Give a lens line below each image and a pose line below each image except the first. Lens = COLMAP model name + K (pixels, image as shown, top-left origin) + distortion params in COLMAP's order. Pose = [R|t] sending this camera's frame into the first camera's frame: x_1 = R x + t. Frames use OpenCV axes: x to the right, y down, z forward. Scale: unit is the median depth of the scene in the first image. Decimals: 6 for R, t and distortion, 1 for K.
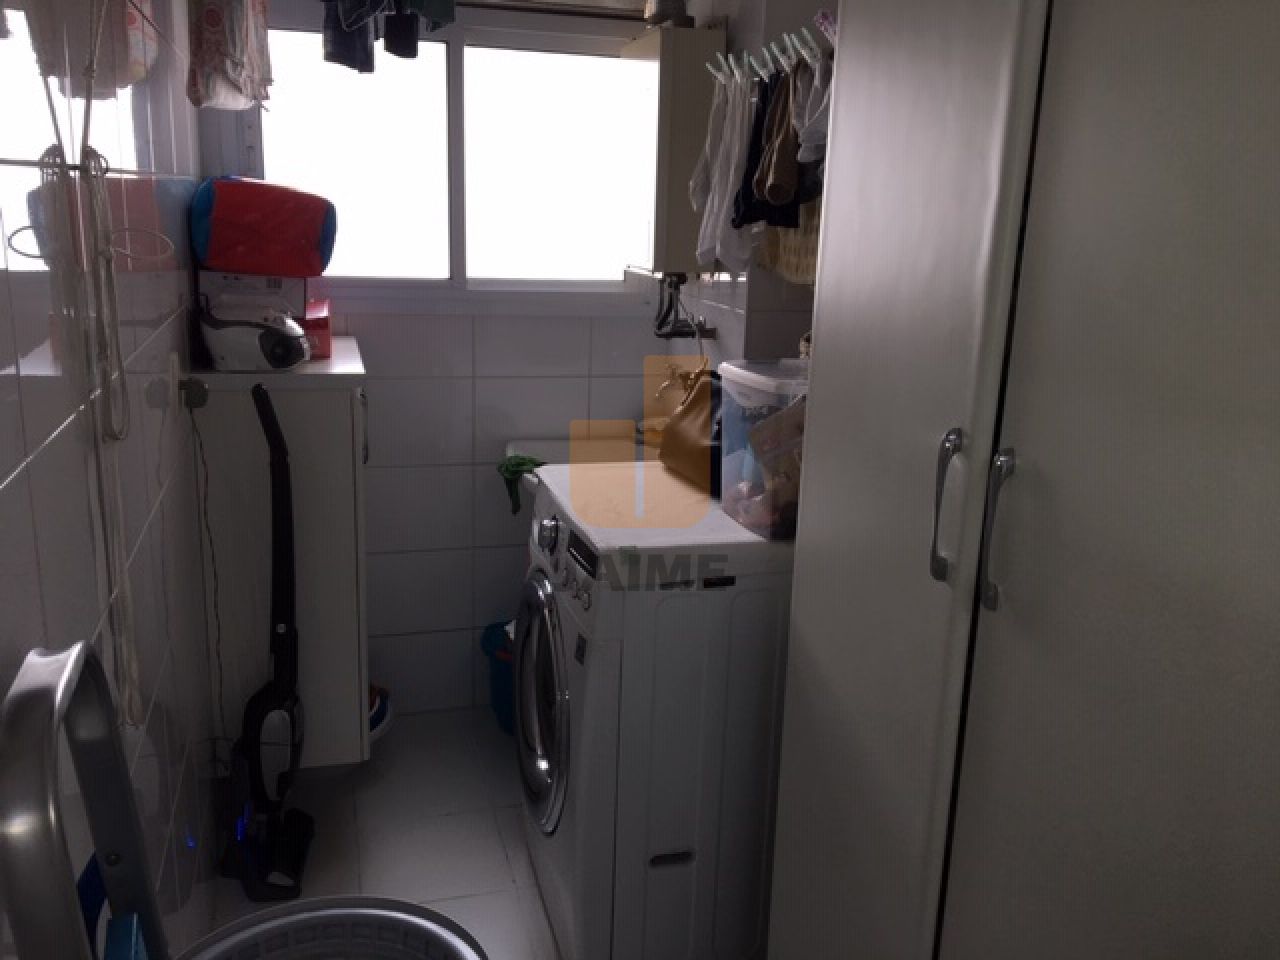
lens RADIAL K [[1082.5, 0, 642.6], [0, 1082.5, 481.6], [0, 0, 1]] dist [0.074210, -0.093904]
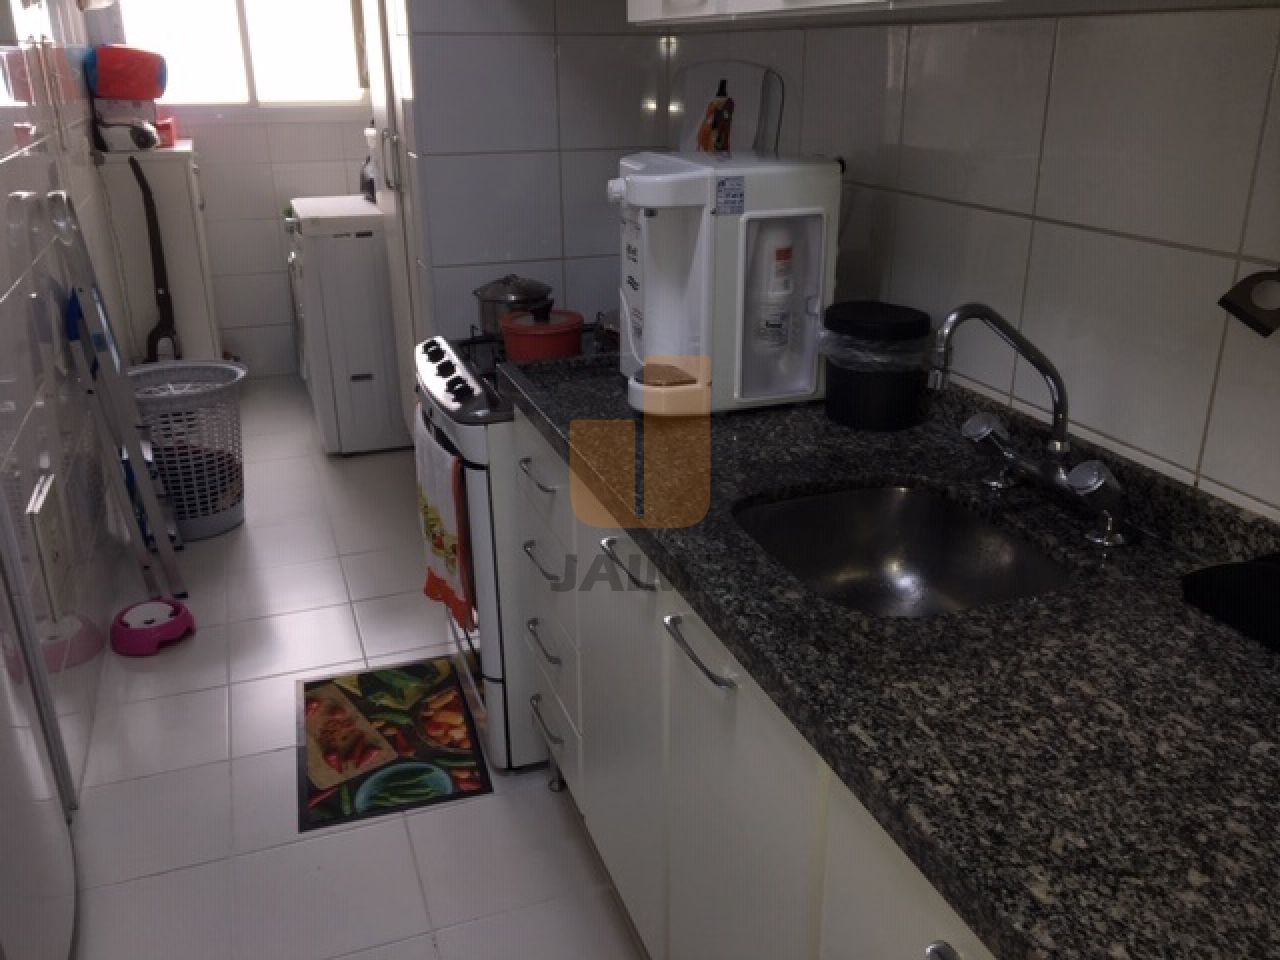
lens RADIAL K [[1082.5, 0, 642.6], [0, 1082.5, 481.6], [0, 0, 1]] dist [0.074210, -0.093904]
pose [[0.996676, -0.065579, 0.048332, 0.394792], [0.059255, 0.990720, 0.122323, 0.283145], [-0.055905, -0.119053, 0.991313, -0.986767]]
